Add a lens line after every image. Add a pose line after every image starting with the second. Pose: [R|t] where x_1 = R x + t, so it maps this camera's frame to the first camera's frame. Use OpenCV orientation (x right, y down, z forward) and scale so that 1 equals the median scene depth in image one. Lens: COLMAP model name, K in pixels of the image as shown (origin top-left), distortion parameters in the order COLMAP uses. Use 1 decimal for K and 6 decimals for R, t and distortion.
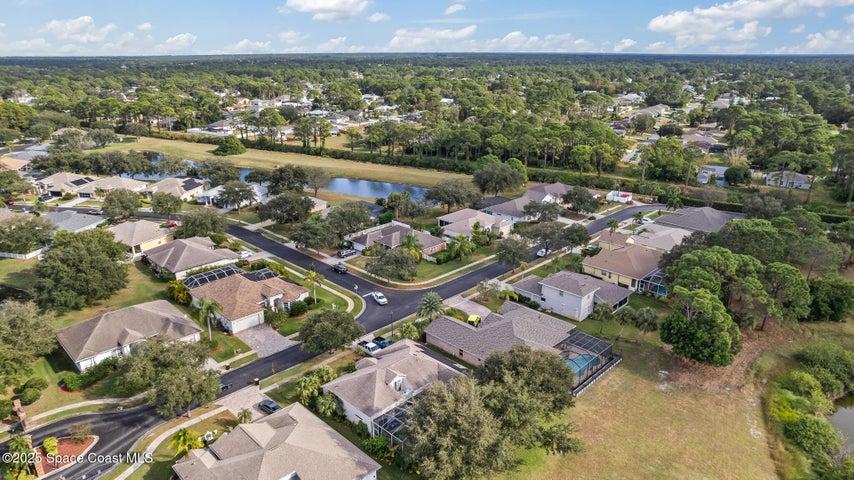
lens RADIAL K [[567.7, 0, 427.0], [0, 567.7, 240.0], [0, 0, 1]] dist [-0.020093, 0.002060]
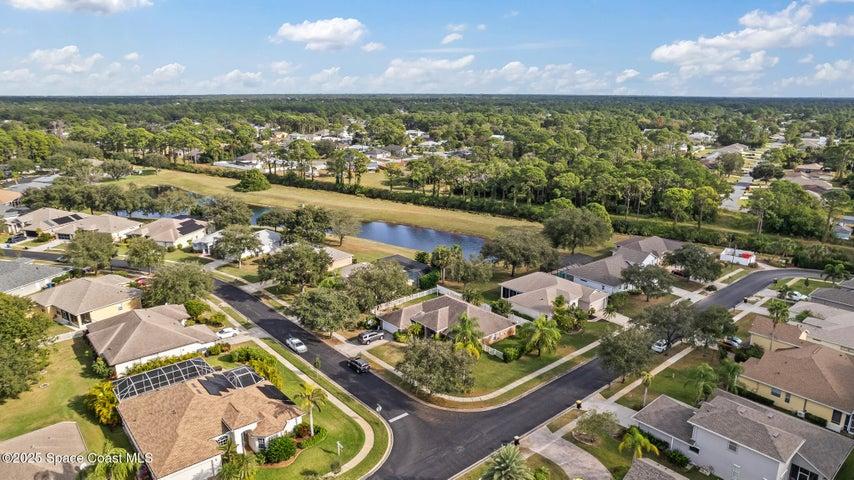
lens RADIAL K [[577.6, 0, 427.0], [0, 577.6, 240.0], [0, 0, 1]] dist [-0.003319, 0.000511]
pose [[0.997011, 0.024944, -0.073121, -0.017324], [-0.029957, 0.997217, -0.068276, -0.033734], [0.071214, 0.070262, 0.994983, 0.204823]]
